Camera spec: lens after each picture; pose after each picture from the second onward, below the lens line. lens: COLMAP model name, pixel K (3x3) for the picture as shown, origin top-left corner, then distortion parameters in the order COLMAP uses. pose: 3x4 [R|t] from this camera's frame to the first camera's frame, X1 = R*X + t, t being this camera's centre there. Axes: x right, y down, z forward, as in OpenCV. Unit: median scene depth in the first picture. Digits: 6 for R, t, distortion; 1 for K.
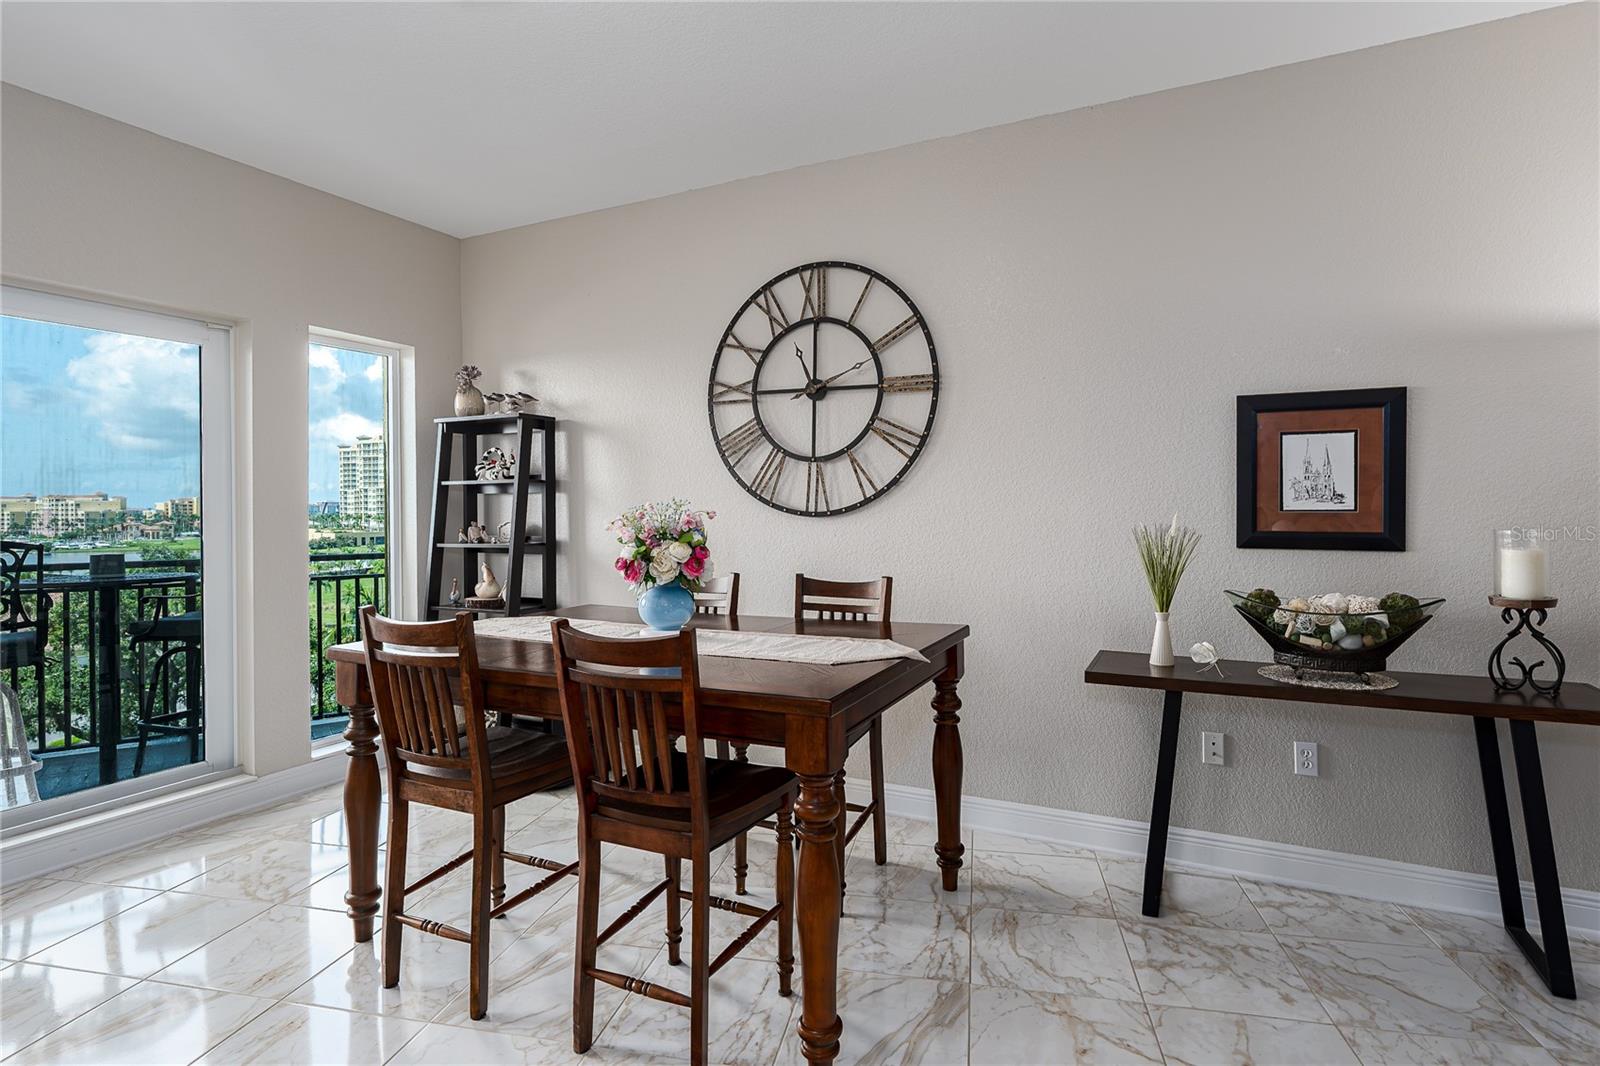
lens RADIAL K [[818.4, 0, 788.8], [0, 818.4, 513.3], [0, 0, 1]] dist [-0.003513, 0.002239]
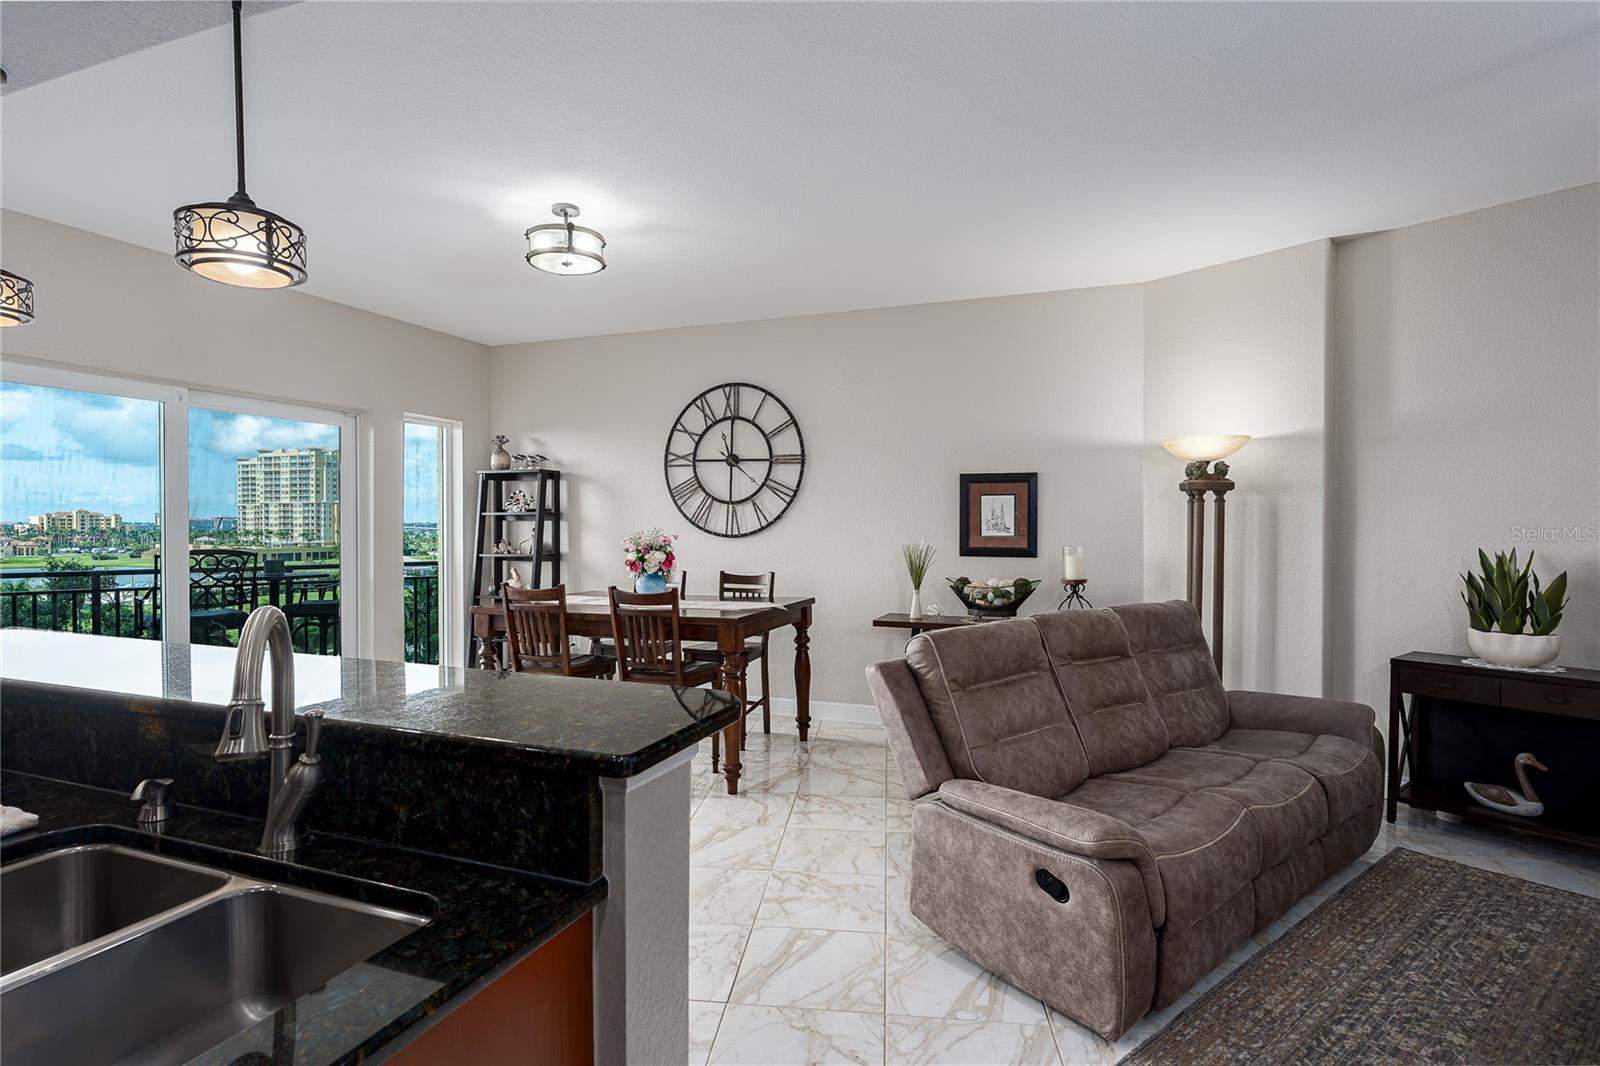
lens RADIAL K [[818.4, 0, 783.9], [0, 818.4, 534.0], [0, 0, 1]] dist [-0.003513, 0.002239]
pose [[0.995429, 0.004792, 0.095384, -0.020103], [-0.005103, 0.999982, 0.003018, -0.009047], [-0.095368, -0.003491, 0.995436, -0.673653]]
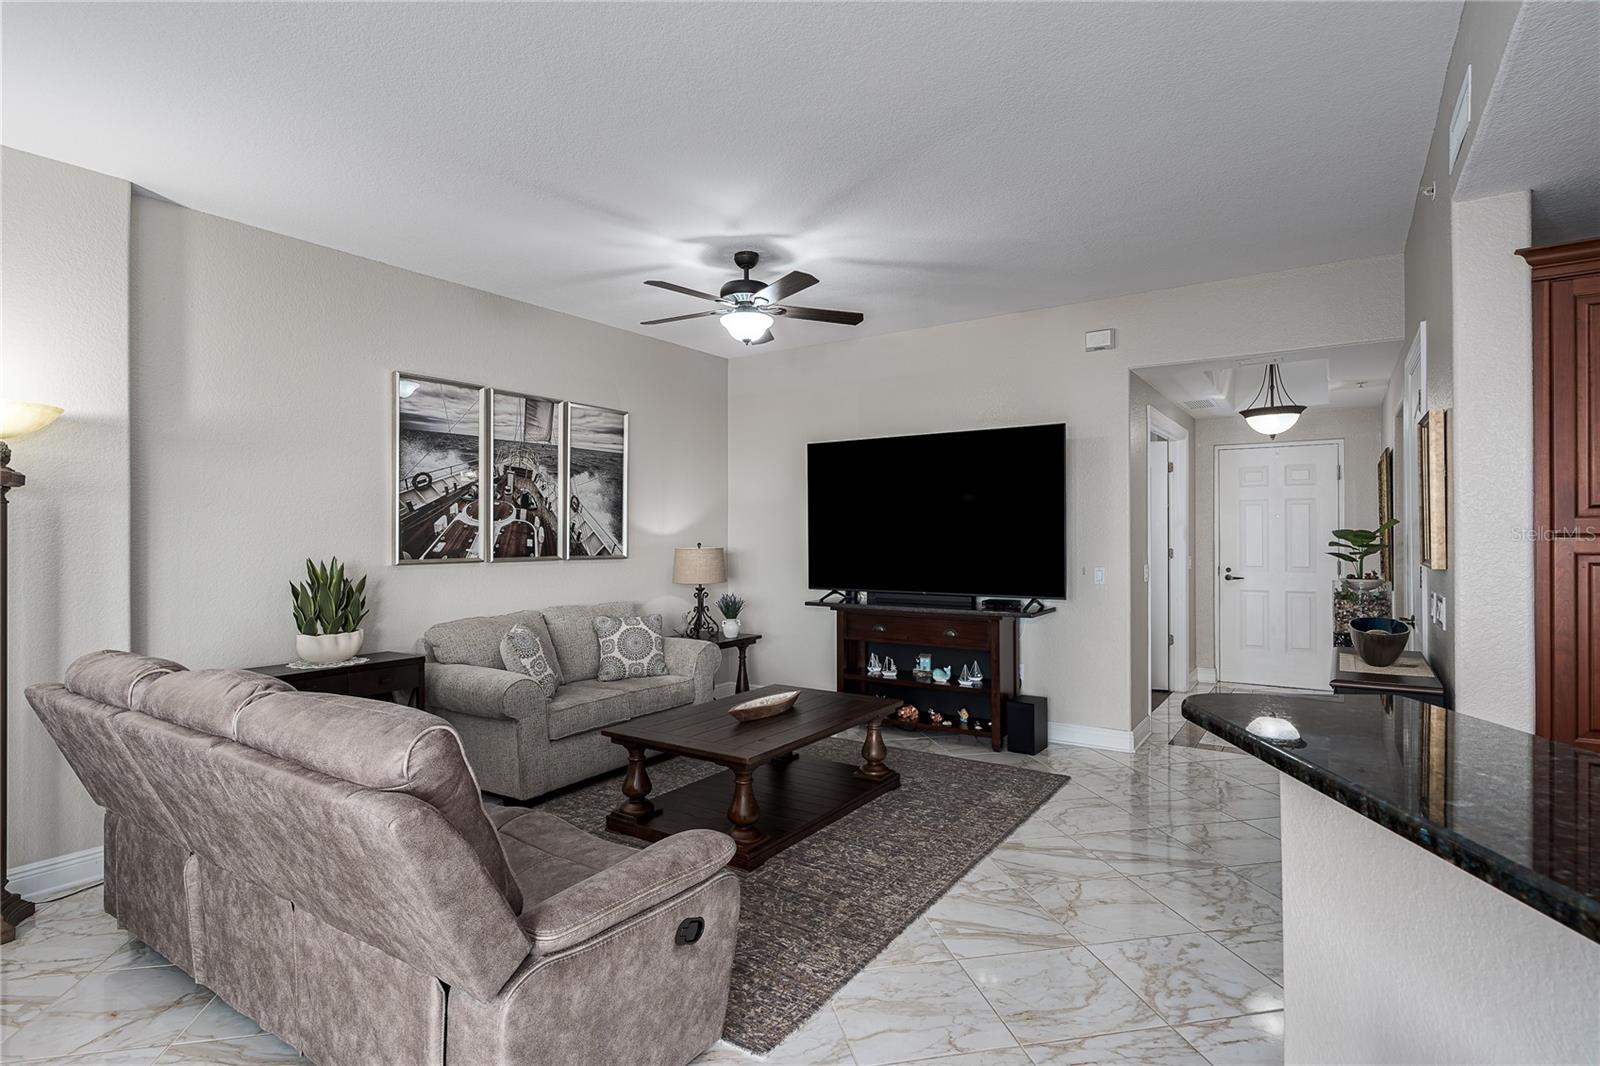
lens RADIAL K [[818.4, 0, 807.5], [0, 818.4, 535.5], [0, 0, 1]] dist [-0.003513, 0.002239]
pose [[-0.410178, 0.004943, 0.911992, -0.318854], [0.015280, 0.999882, 0.001454, -0.013708], [-0.911878, 0.014532, -0.410205, 0.114917]]
